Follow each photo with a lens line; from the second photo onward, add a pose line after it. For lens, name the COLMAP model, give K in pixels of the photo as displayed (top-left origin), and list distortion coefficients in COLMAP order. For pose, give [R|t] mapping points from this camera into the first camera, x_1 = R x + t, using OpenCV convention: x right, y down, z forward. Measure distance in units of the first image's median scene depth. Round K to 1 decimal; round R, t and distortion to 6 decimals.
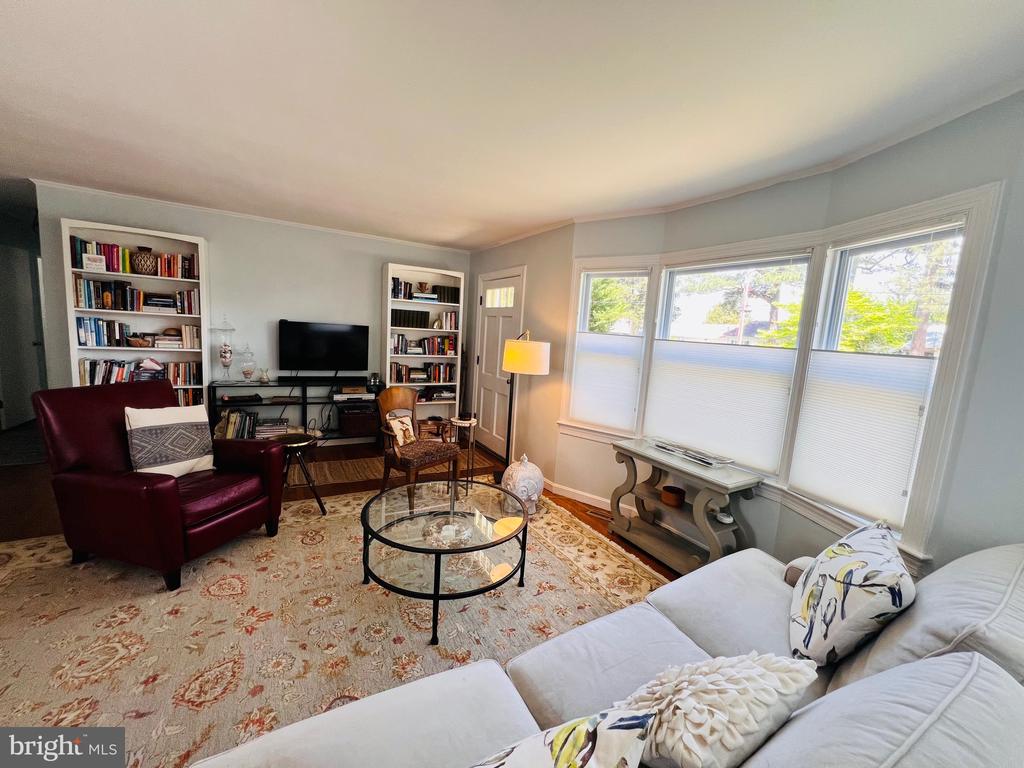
lens RADIAL K [[408.0, 0, 512.0], [0, 408.0, 384.0], [0, 0, 1]] dist [0.000946, 0.000035]
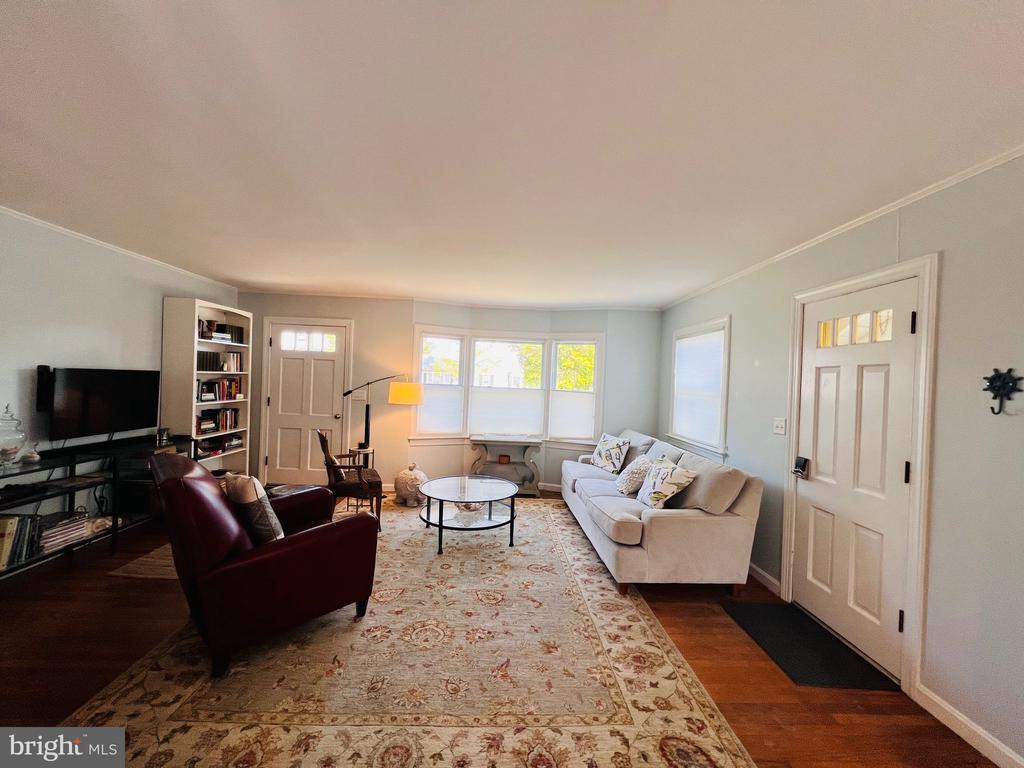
lens RADIAL K [[408.0, 0, 512.0], [0, 408.0, 384.0], [0, 0, 1]] dist [0.000946, 0.000035]
pose [[0.477499, -0.054678, 0.876930, -0.727790], [0.105410, 0.994418, 0.004606, -0.047259], [-0.872286, 0.090238, 0.480597, 0.010510]]
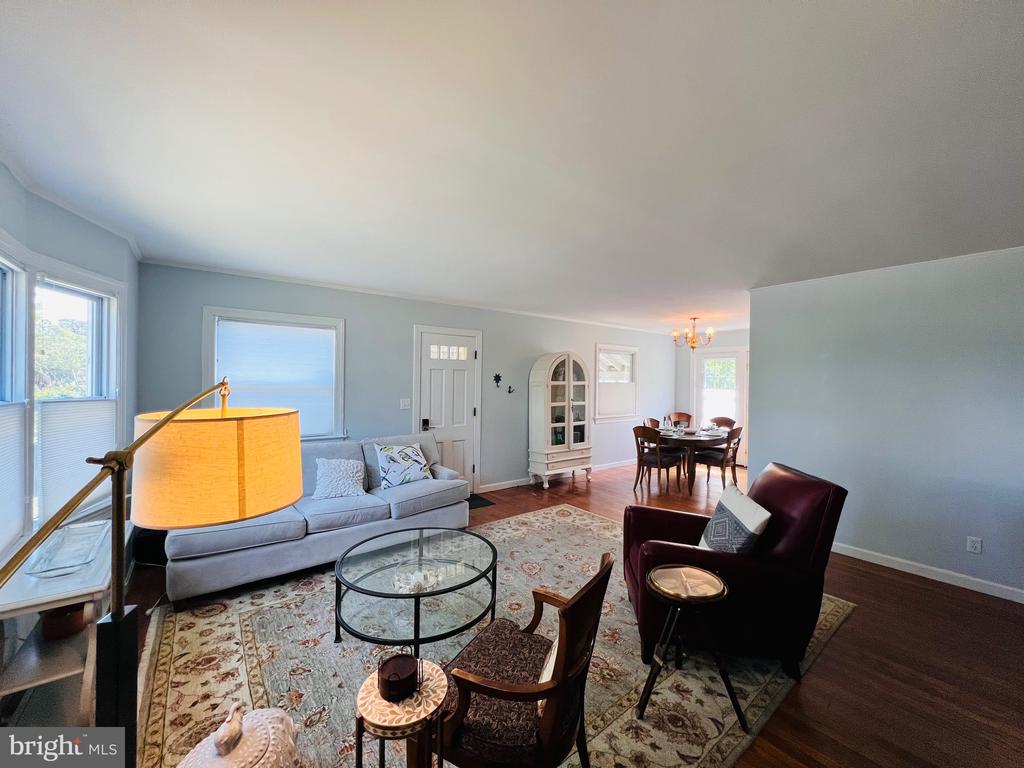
lens RADIAL K [[408.0, 0, 512.0], [0, 408.0, 384.0], [0, 0, 1]] dist [0.000946, 0.000035]
pose [[-0.988049, -0.079910, -0.131807, -0.105207], [-0.096654, 0.987316, 0.125960, -0.137119], [0.120070, 0.137194, -0.983240, 0.970856]]
